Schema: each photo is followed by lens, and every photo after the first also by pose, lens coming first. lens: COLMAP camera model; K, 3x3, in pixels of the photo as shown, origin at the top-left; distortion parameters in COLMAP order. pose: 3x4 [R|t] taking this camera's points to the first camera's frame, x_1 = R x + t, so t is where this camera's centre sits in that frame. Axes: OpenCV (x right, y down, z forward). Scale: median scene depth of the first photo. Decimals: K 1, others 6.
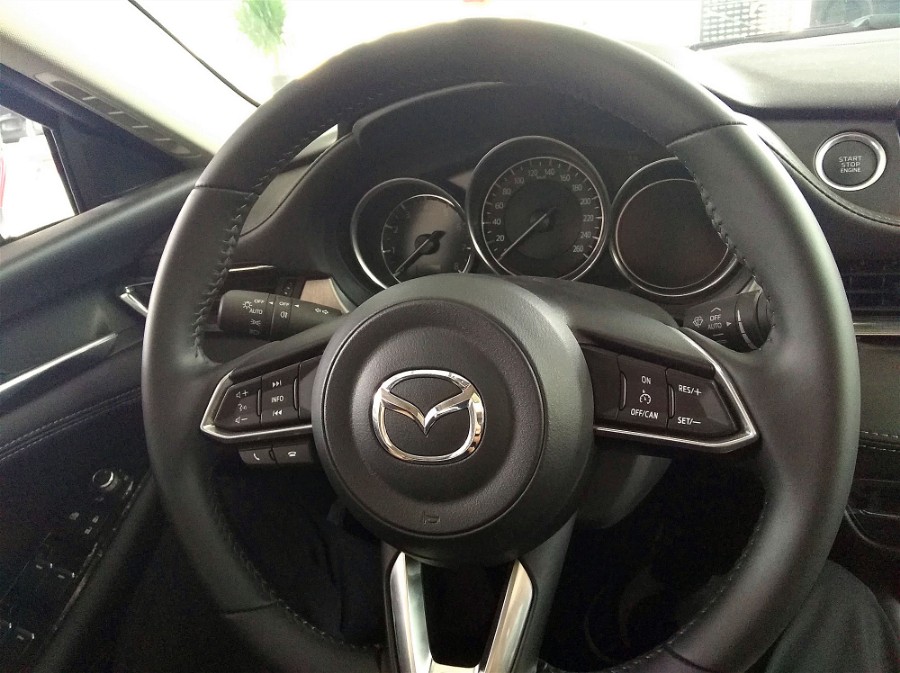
lens RADIAL K [[690.2, 0, 458.7], [0, 690.2, 325.9], [0, 0, 1]] dist [0.059384, -0.050879]
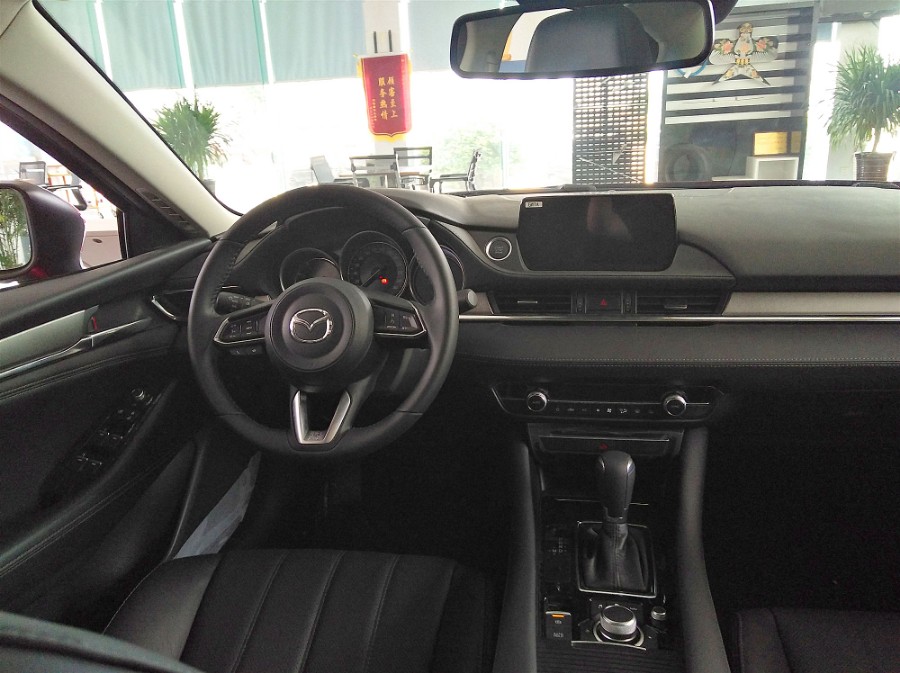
lens RADIAL K [[690.2, 0, 451.8], [0, 690.2, 343.5], [0, 0, 1]] dist [0.059384, -0.050879]
pose [[0.991697, 0.045558, 0.120255, 0.138829], [-0.029247, 0.990540, -0.134072, 0.431605], [-0.125225, 0.129441, 0.983648, -1.346825]]
